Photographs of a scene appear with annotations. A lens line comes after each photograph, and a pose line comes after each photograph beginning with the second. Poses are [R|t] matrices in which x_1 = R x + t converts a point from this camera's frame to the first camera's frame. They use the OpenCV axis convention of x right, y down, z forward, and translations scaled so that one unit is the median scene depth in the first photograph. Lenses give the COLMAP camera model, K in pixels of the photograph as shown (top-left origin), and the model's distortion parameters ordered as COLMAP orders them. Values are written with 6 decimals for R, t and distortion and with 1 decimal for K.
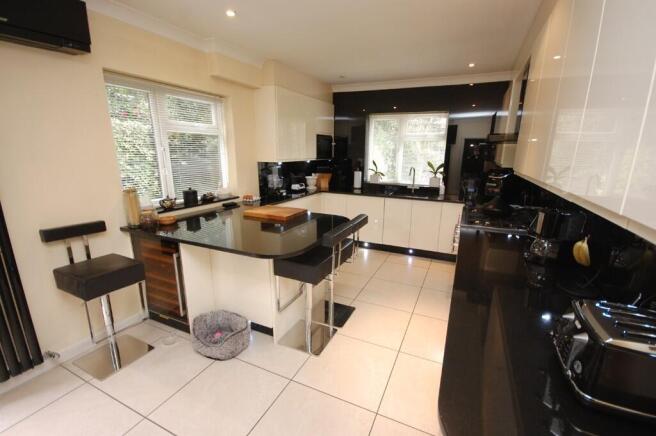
lens RADIAL K [[286.6, 0, 328.7], [0, 286.6, 221.3], [0, 0, 1]] dist [-0.001216, 0.000006]
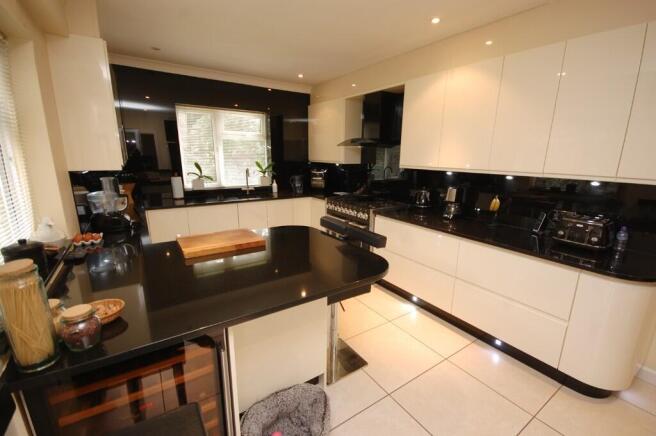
lens RADIAL K [[286.6, 0, 326.1], [0, 286.6, 218.7], [0, 0, 1]] dist [-0.001216, 0.000006]
pose [[0.523276, -0.193521, 0.829899, -0.388914], [0.201800, 0.974313, 0.099955, -0.065323], [-0.827925, 0.115169, 0.548887, 0.274610]]
